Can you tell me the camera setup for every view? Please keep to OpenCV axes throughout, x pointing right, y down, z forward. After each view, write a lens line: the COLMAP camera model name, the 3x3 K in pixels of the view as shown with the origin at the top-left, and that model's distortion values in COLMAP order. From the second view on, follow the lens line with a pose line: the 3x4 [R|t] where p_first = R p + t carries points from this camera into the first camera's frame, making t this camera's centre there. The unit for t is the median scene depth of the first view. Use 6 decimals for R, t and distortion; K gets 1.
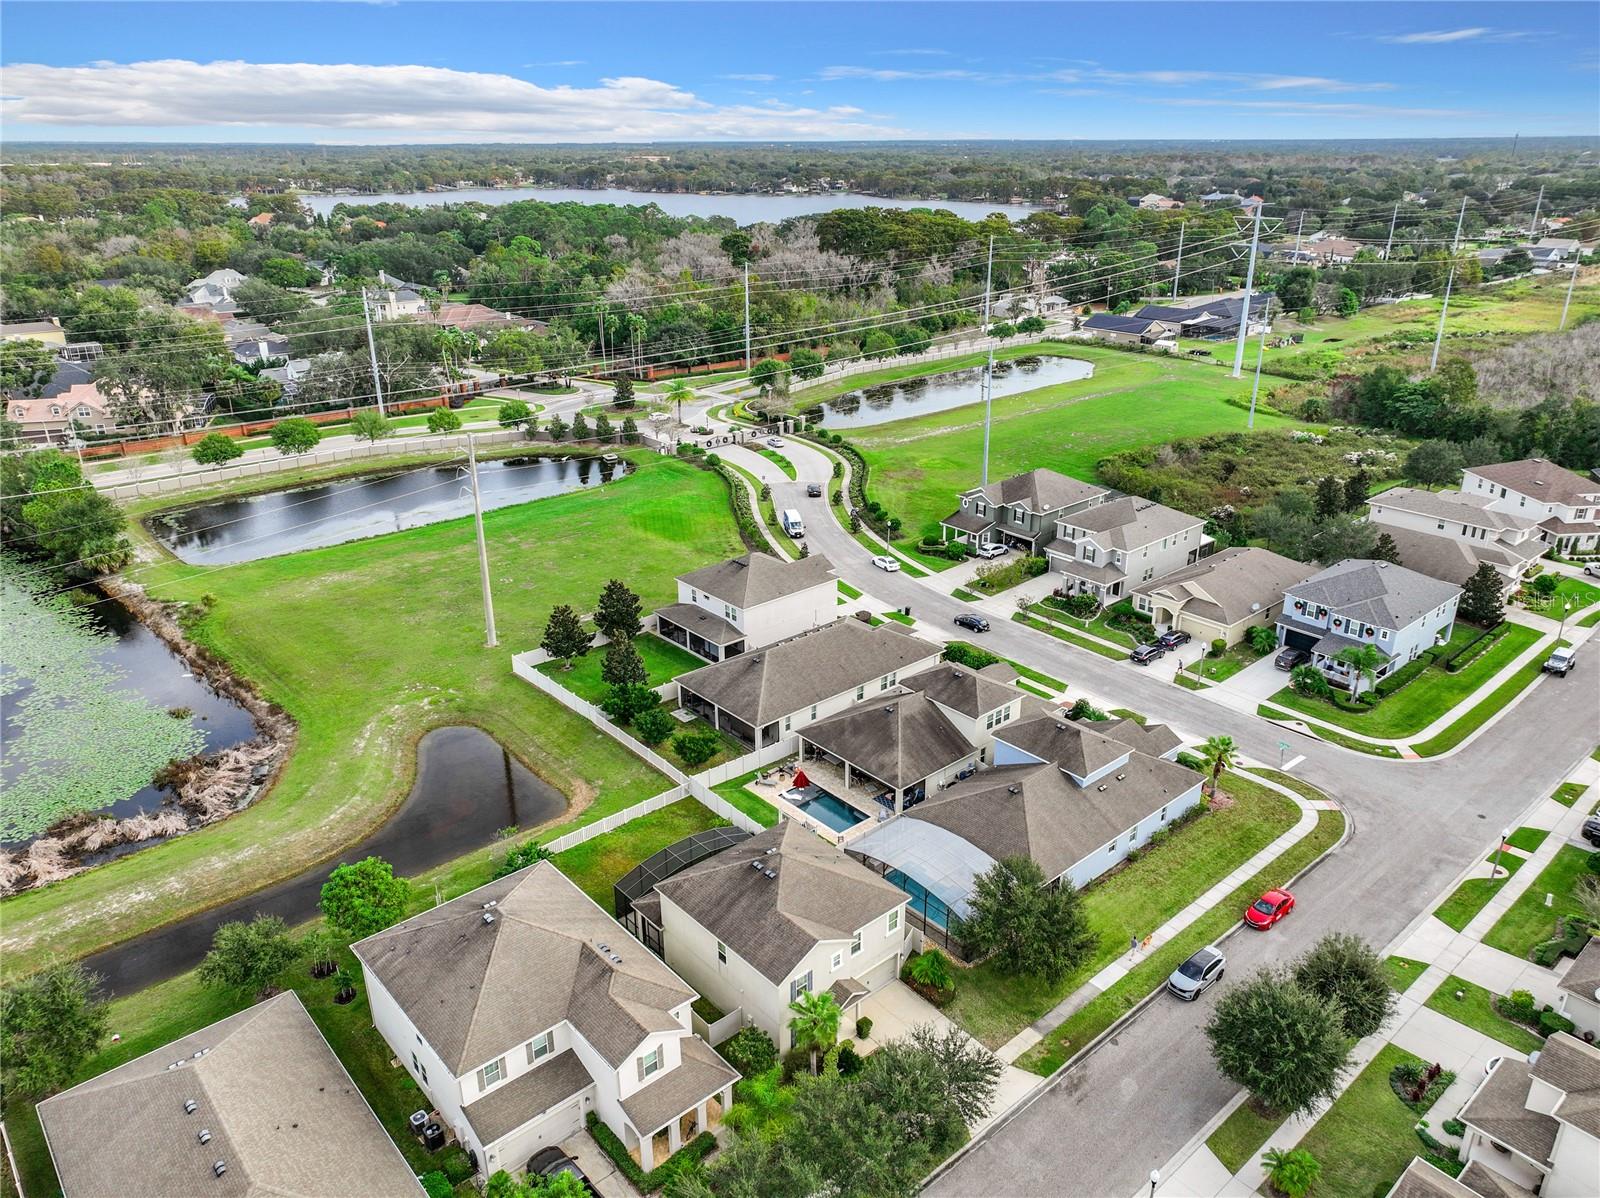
lens RADIAL K [[1129.9, 0, 807.7], [0, 1129.9, 596.5], [0, 0, 1]] dist [0.006089, -0.000047]
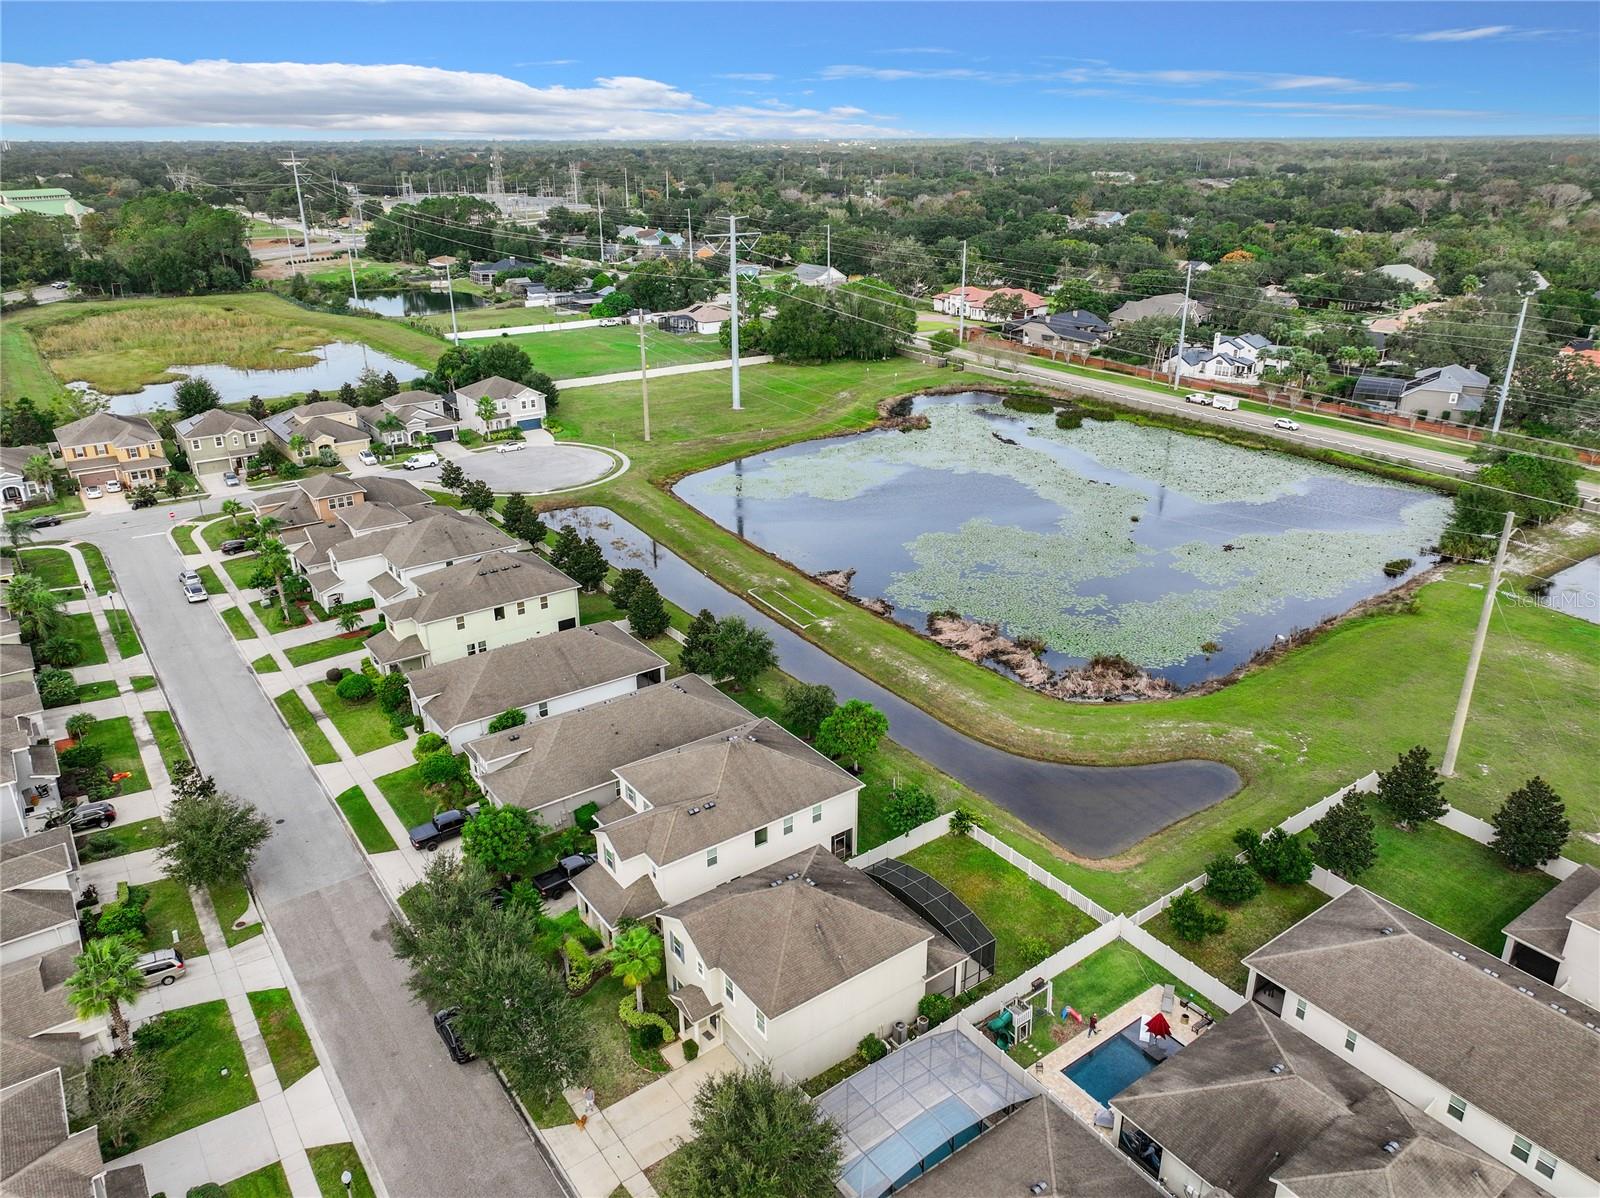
lens RADIAL K [[1129.9, 0, 807.7], [0, 1129.9, 596.5], [0, 0, 1]] dist [0.006089, -0.000047]
pose [[-0.095808, 0.377849, -0.920897, 0.367251], [-0.370317, 0.845216, 0.385324, -0.166556], [0.923951, 0.377941, 0.058945, 0.416511]]
